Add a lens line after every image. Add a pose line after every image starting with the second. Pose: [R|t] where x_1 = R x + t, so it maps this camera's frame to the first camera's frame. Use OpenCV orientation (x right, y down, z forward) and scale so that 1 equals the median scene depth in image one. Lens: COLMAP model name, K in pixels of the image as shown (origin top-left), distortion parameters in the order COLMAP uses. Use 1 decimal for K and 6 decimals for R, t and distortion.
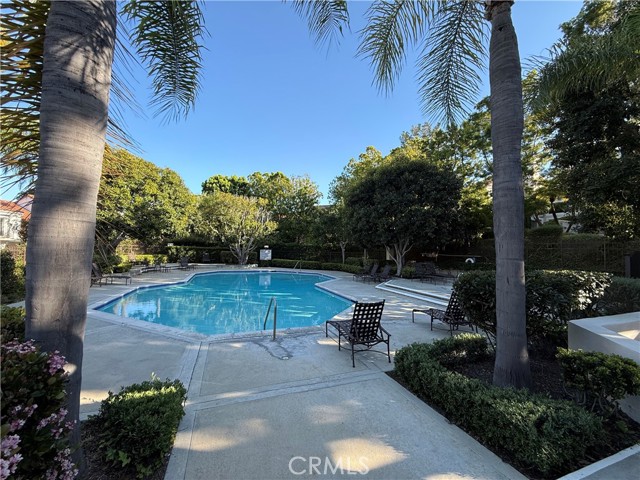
lens RADIAL K [[255.7, 0, 319.1], [0, 255.7, 239.2], [0, 0, 1]] dist [-0.003049, -0.000586]
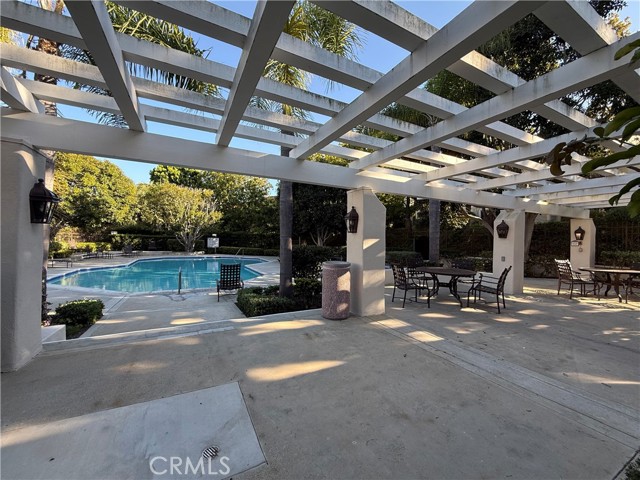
lens RADIAL K [[255.7, 0, 319.8], [0, 255.7, 240.2], [0, 0, 1]] dist [-0.003049, -0.000586]
pose [[0.990671, -0.001230, 0.136273, 0.102838], [-0.004799, 0.999024, 0.043900, 0.002100], [-0.136194, -0.044144, 0.989698, -0.136780]]
